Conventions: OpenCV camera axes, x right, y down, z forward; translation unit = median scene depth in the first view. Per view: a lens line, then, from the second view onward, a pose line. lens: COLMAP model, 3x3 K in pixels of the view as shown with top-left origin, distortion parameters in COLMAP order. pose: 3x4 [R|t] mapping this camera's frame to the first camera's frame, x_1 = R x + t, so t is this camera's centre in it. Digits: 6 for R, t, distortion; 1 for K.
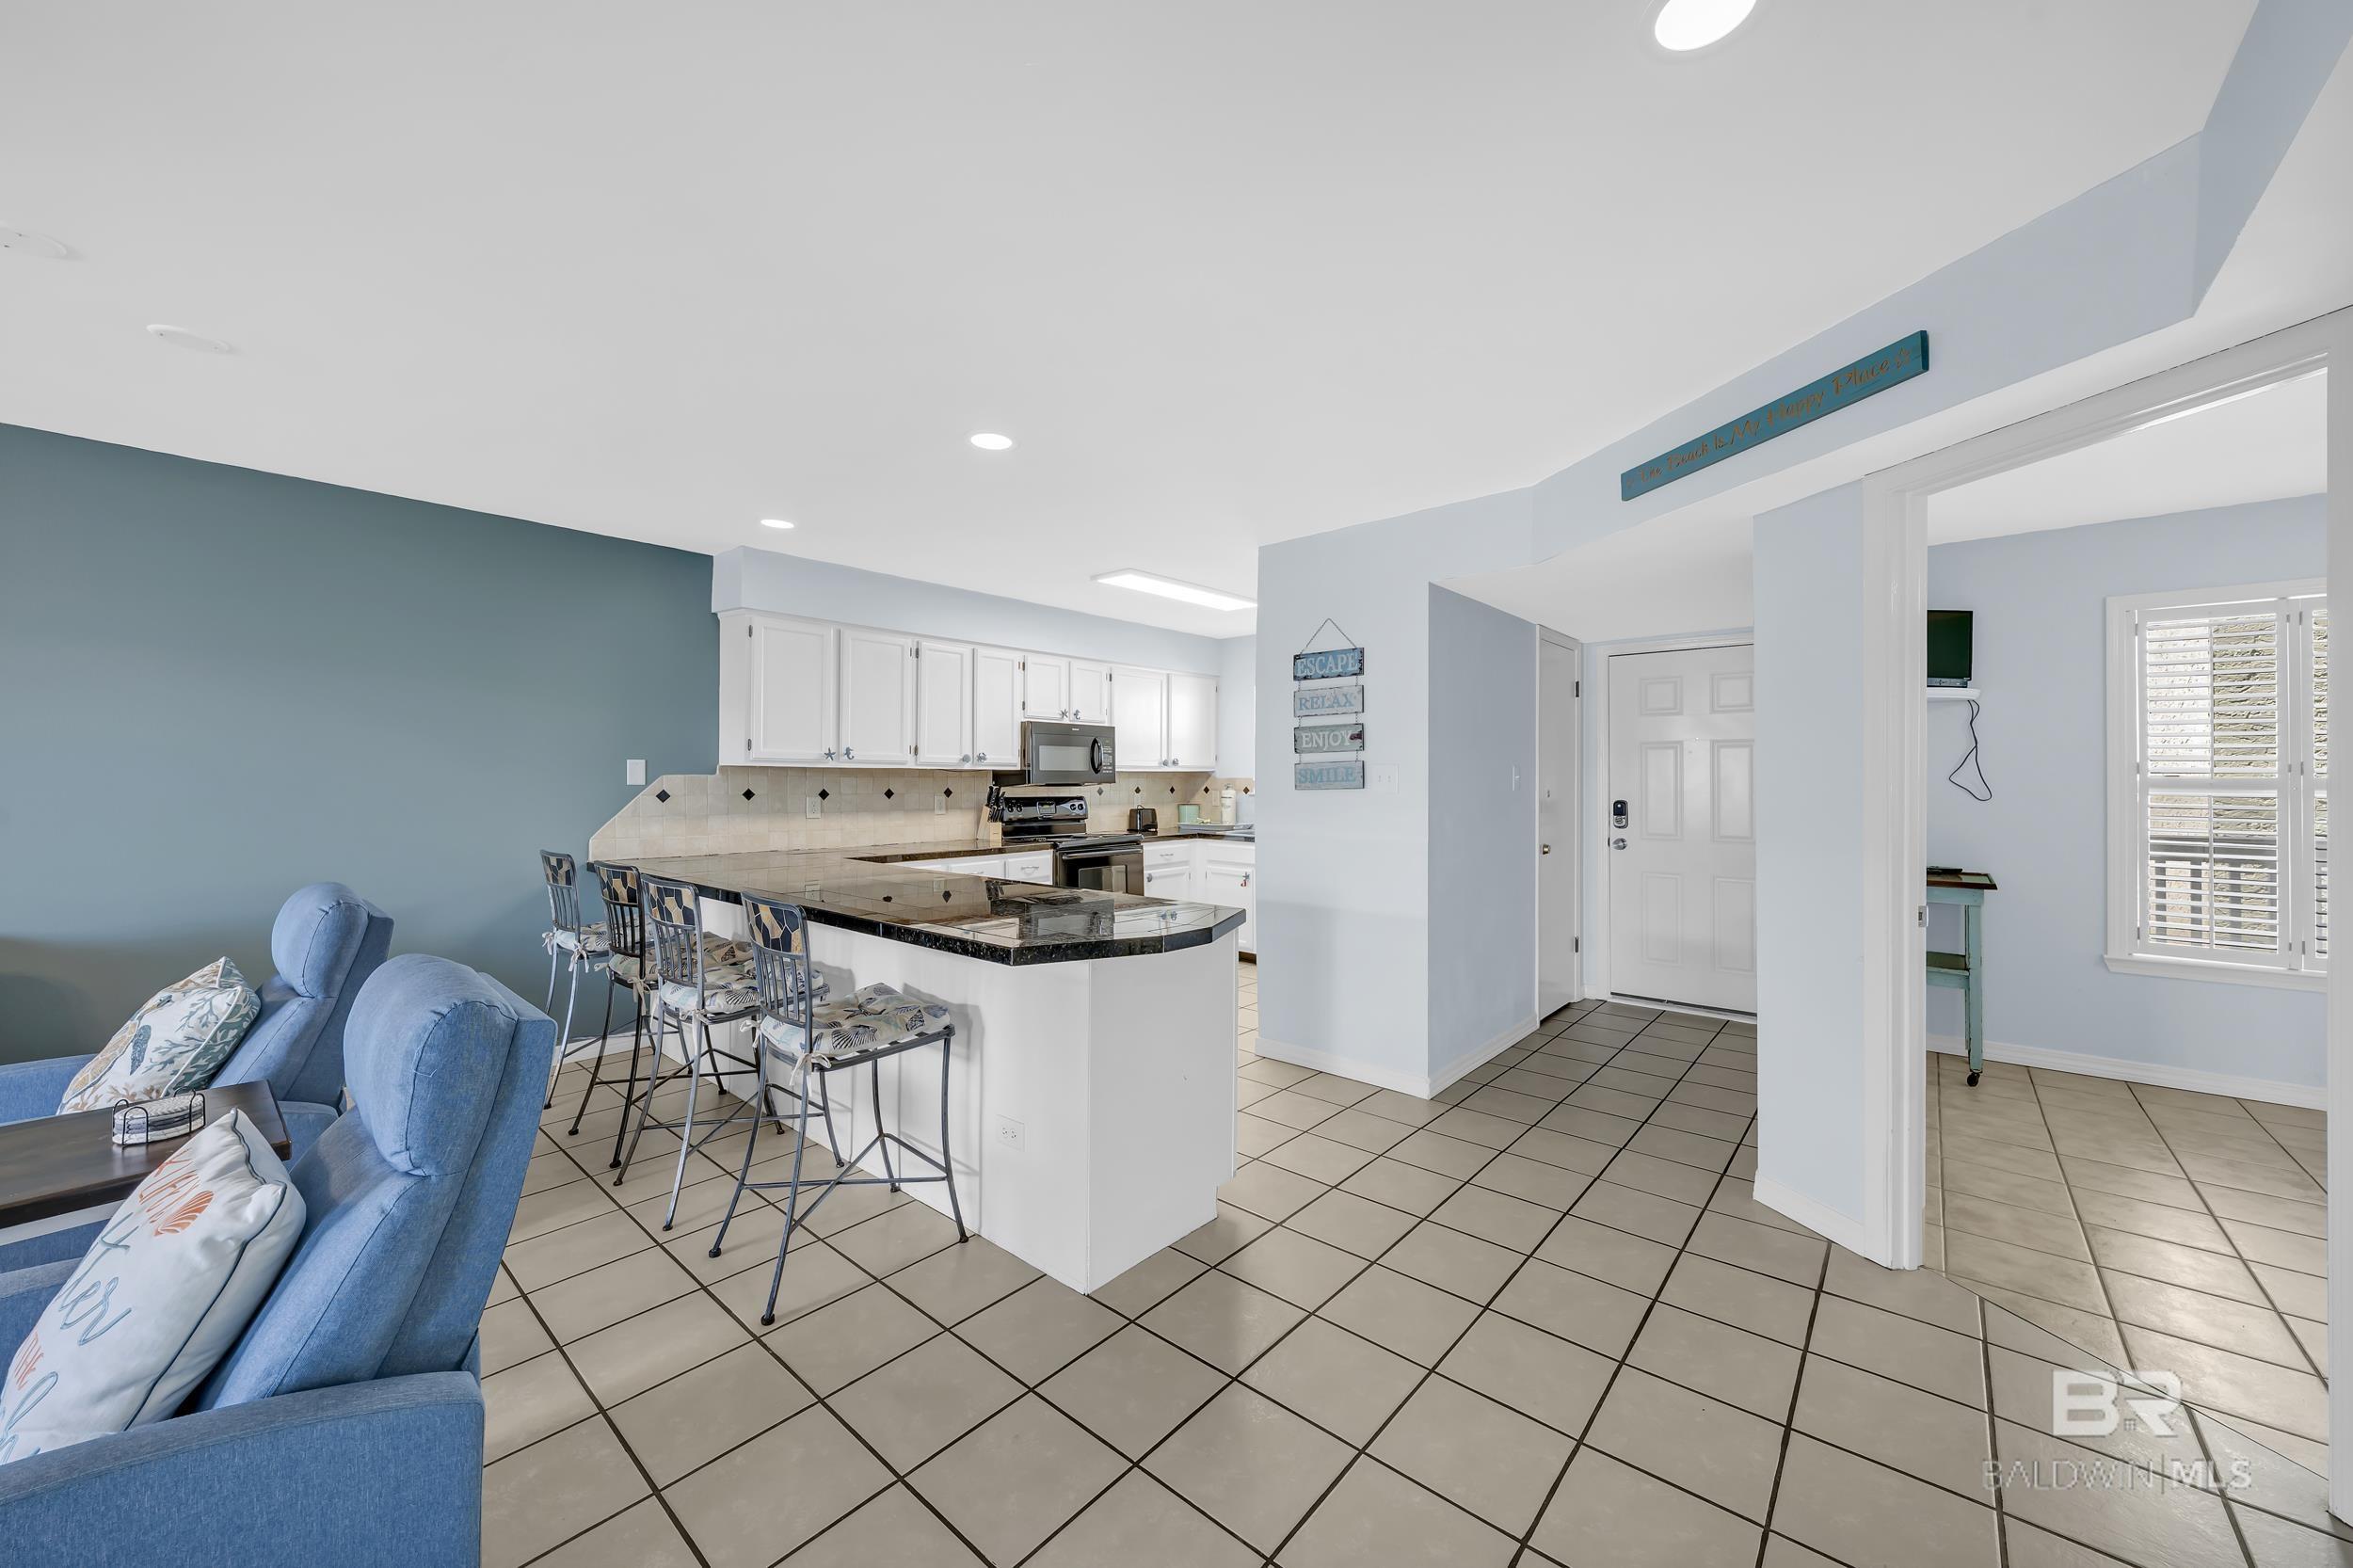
lens RADIAL K [[864.2, 0, 1184.8], [0, 864.2, 778.3], [0, 0, 1]] dist [-0.000276, 0.000051]
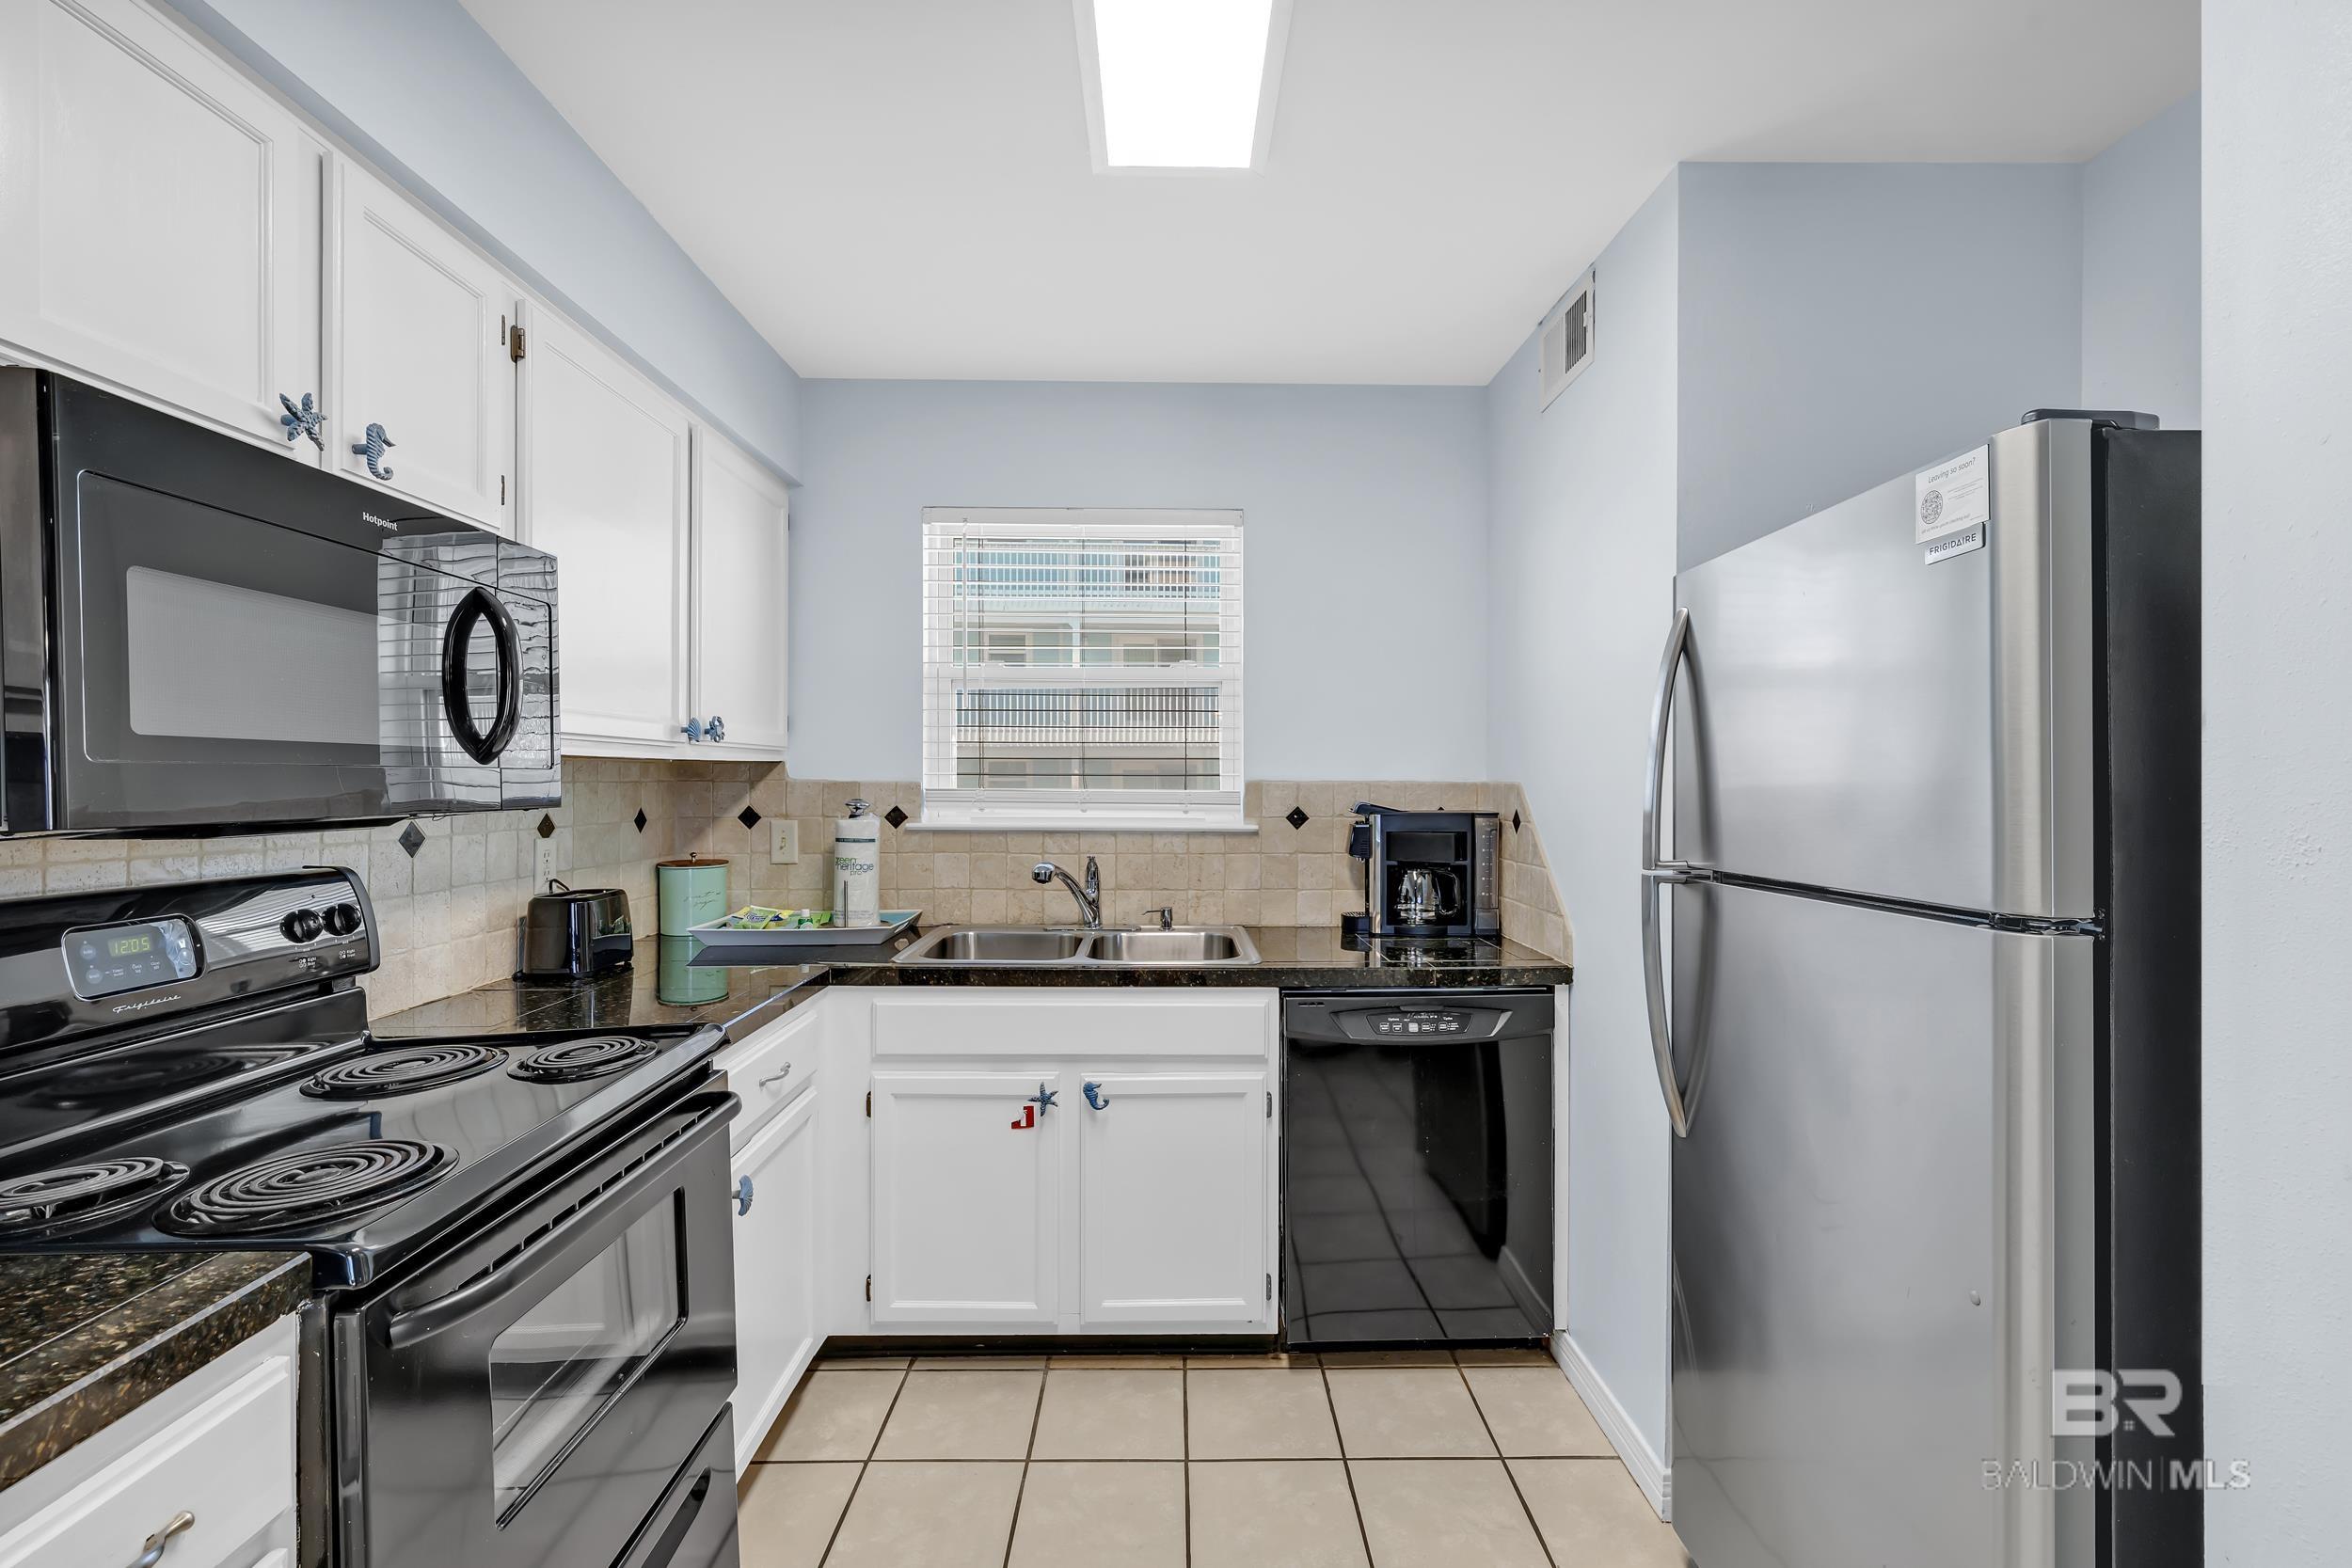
lens RADIAL K [[1030.2, 0, 1185.8], [0, 1030.2, 782.5], [0, 0, 1]] dist [0.000807, 0.000068]
pose [[0.743291, -0.002207, 0.668965, -0.200533], [0.000265, 0.999995, 0.003004, -0.002294], [-0.668968, -0.002055, 0.743288, 0.994161]]
